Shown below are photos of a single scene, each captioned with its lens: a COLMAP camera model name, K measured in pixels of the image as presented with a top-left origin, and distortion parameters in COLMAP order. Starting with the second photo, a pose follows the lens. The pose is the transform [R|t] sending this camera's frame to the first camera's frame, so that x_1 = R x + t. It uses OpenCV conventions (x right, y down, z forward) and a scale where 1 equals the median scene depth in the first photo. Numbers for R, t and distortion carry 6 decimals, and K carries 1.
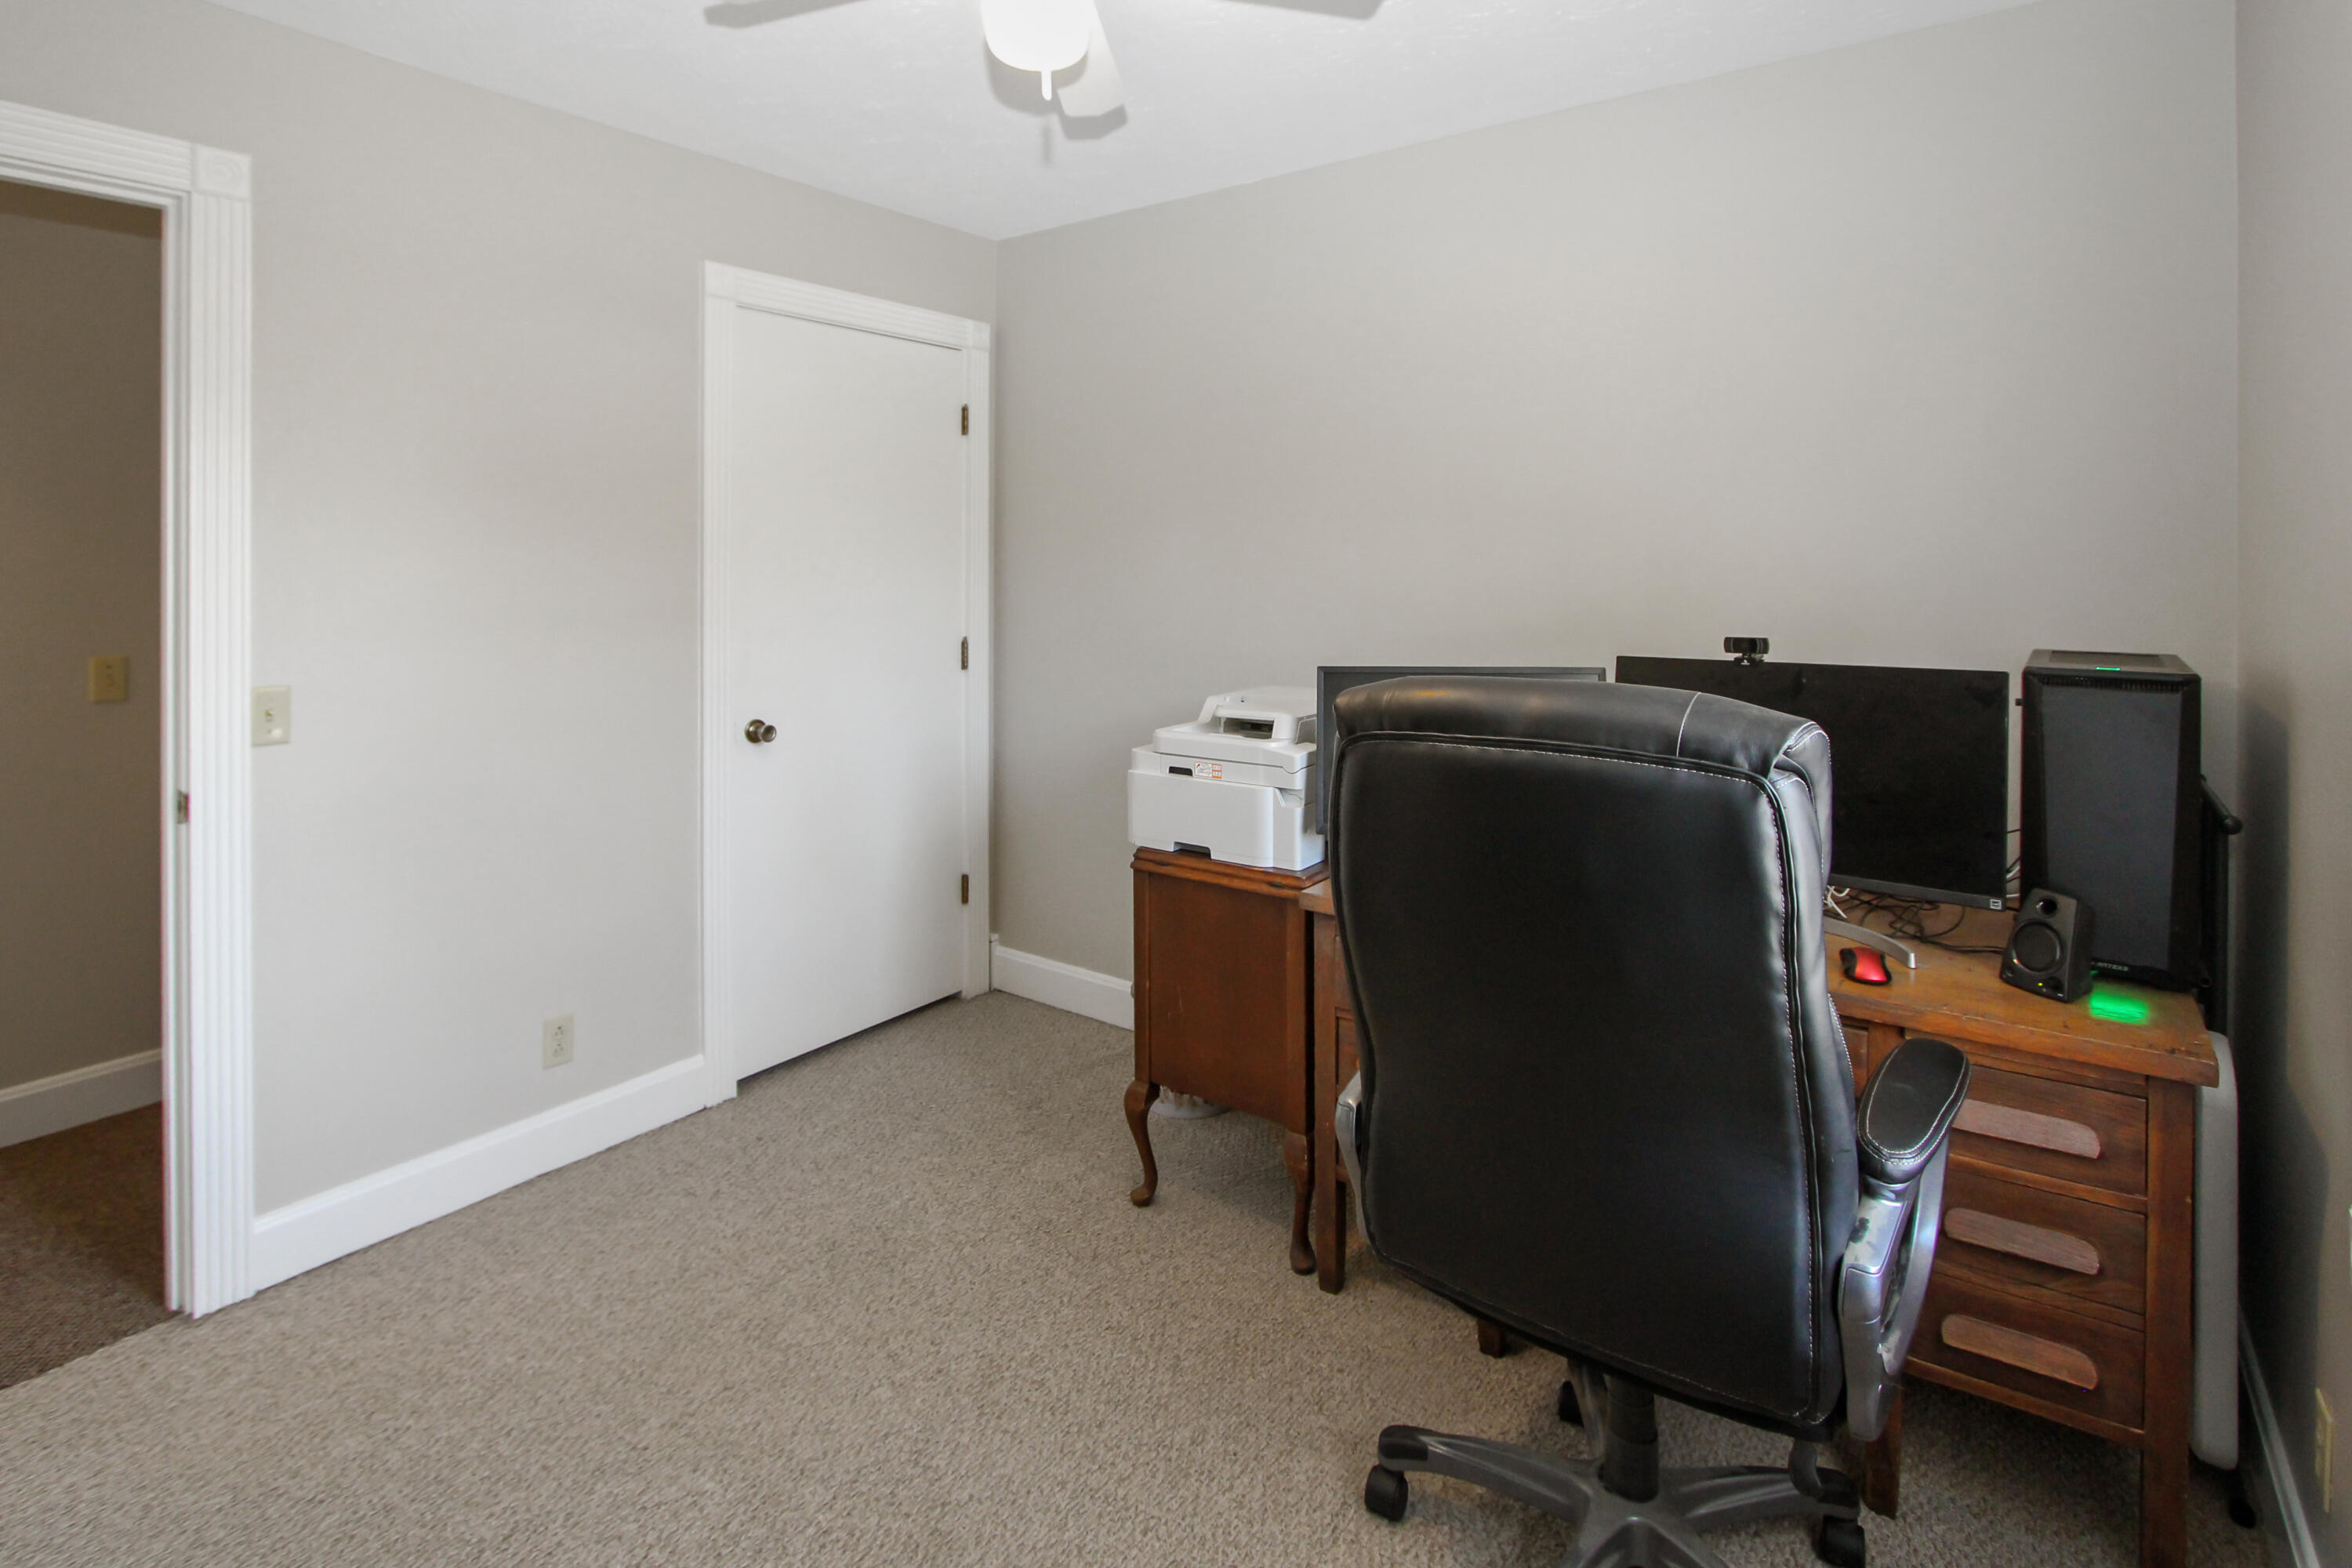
lens RADIAL K [[1151.6, 0, 1176.6], [0, 1151.6, 747.2], [0, 0, 1]] dist [-0.000309, 0.000198]
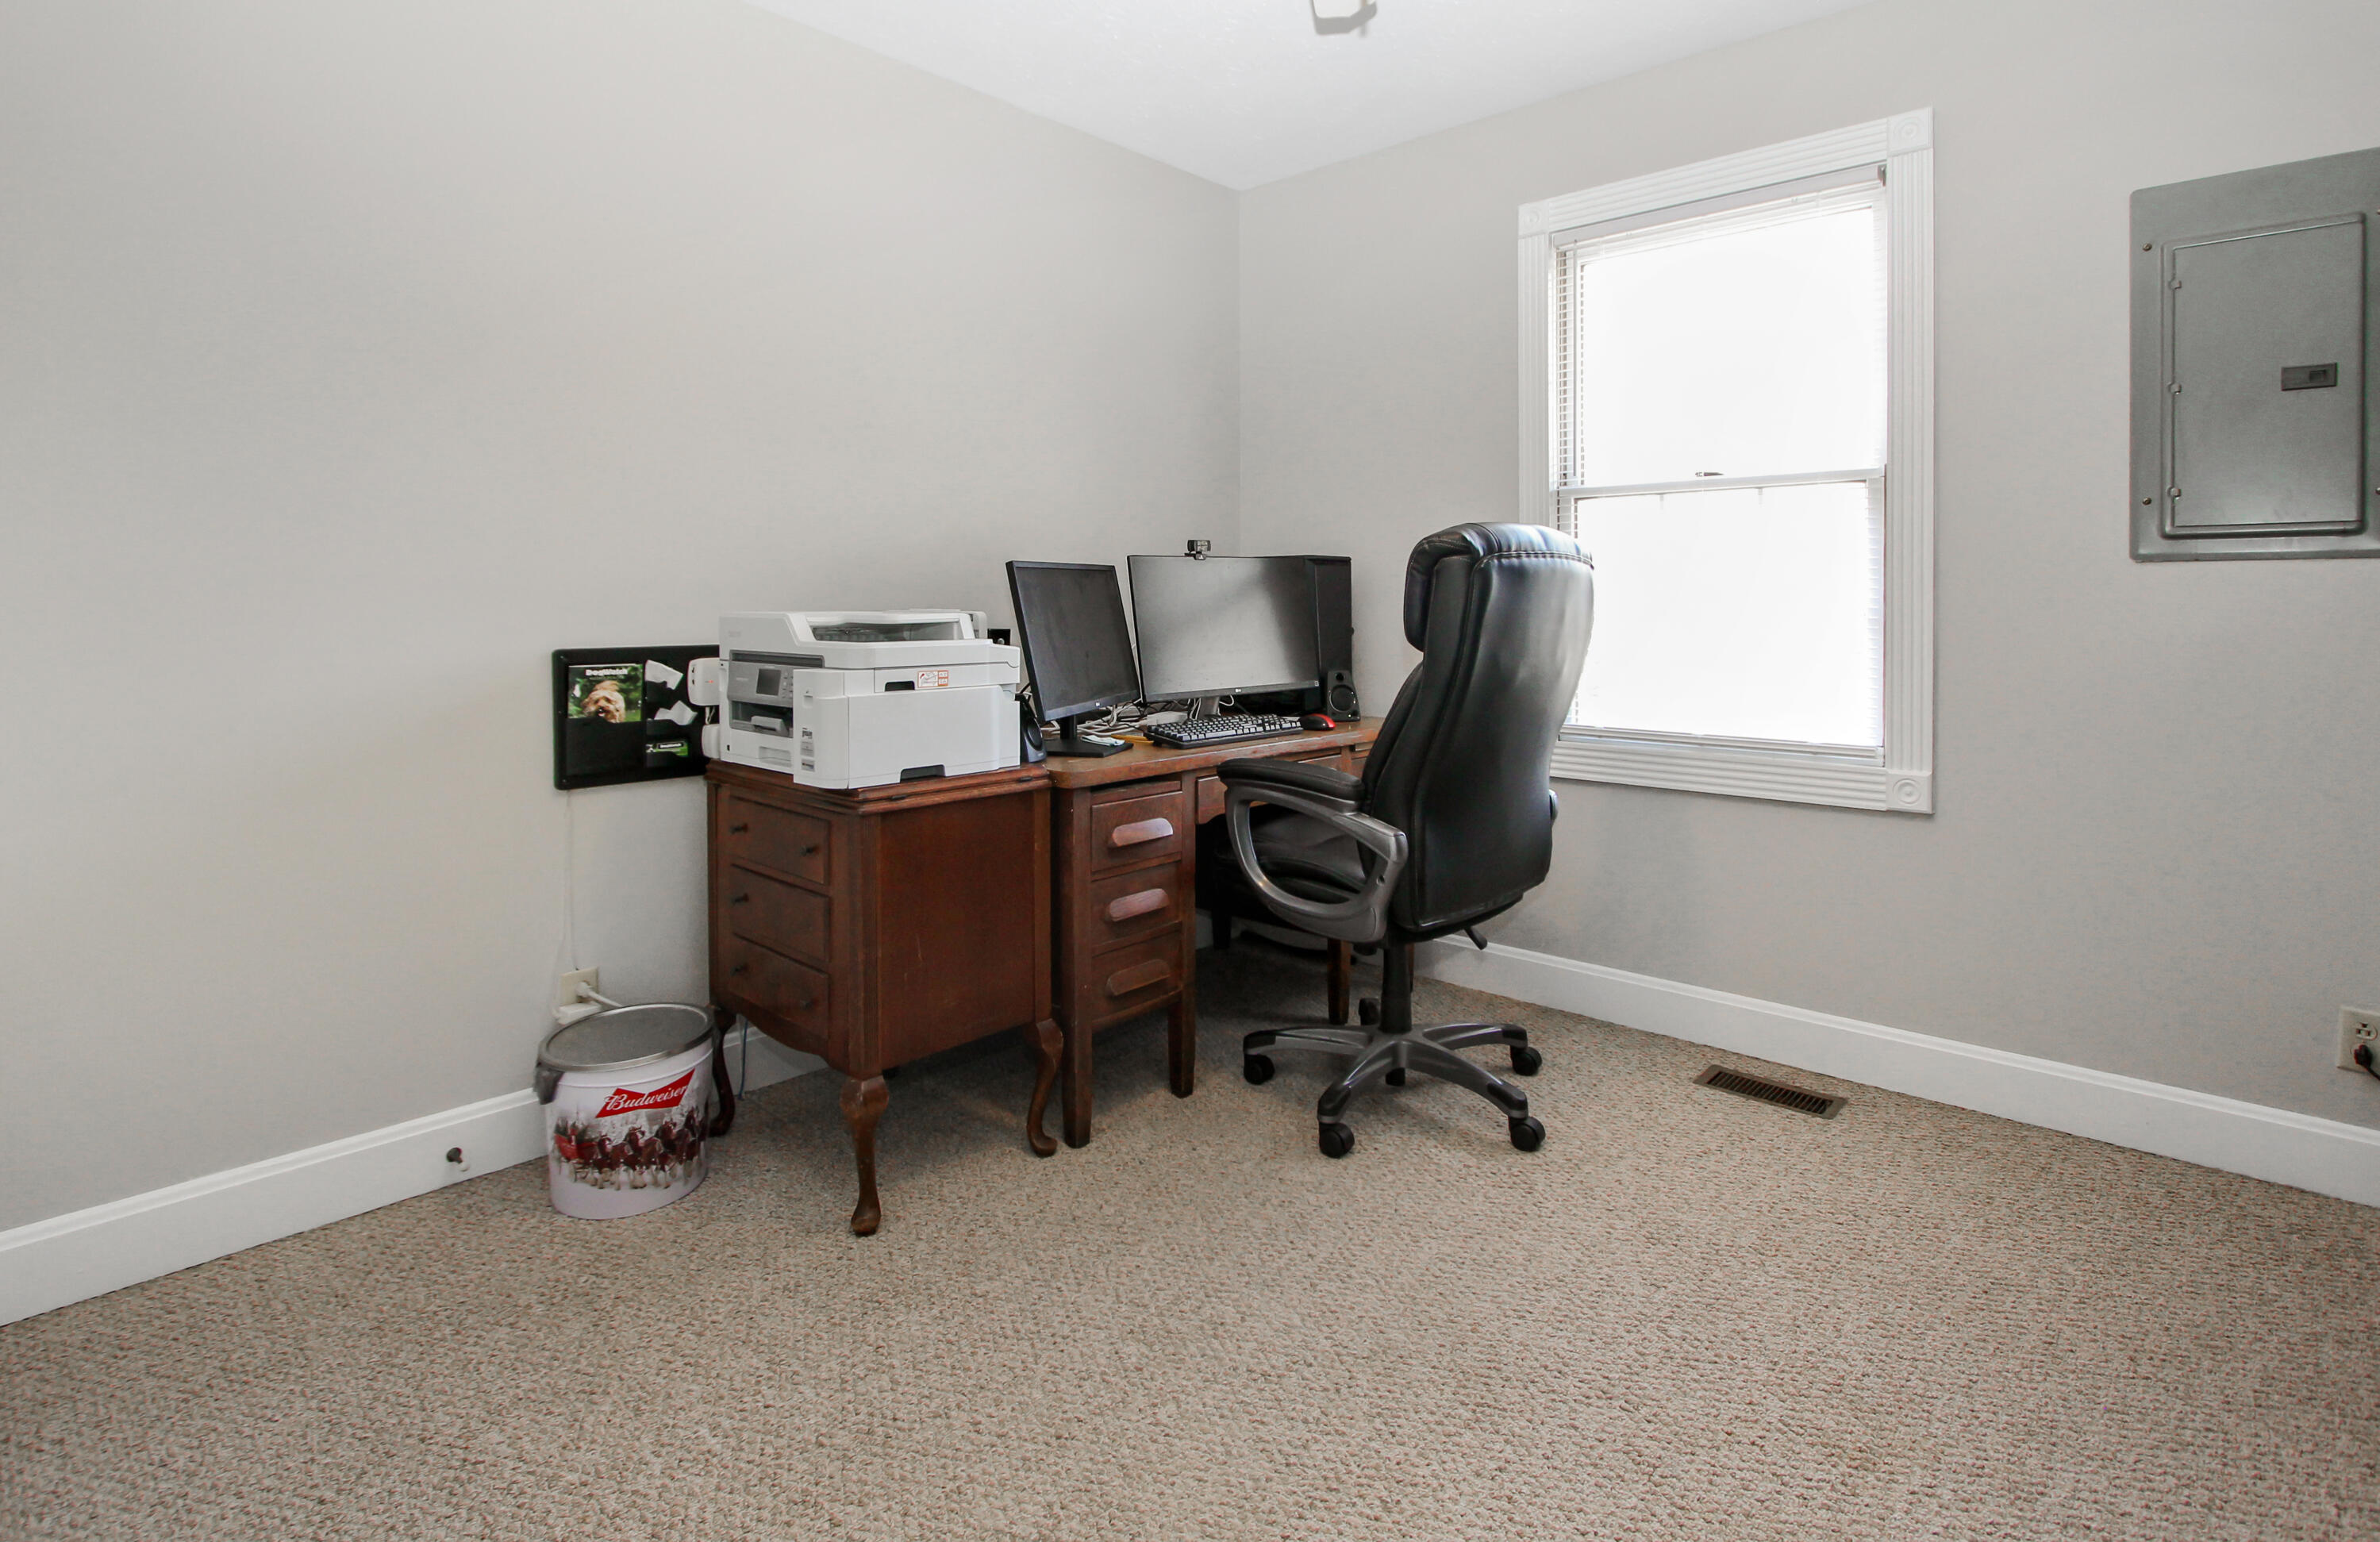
lens RADIAL K [[1160.4, 0, 1190.0], [0, 1160.4, 771.0], [0, 0, 1]] dist [0.000266, 0.000038]
pose [[0.103914, -0.136568, 0.985166, -0.855619], [0.147987, 0.981625, 0.120468, 0.010759], [-0.983515, 0.133274, 0.122215, 0.697831]]
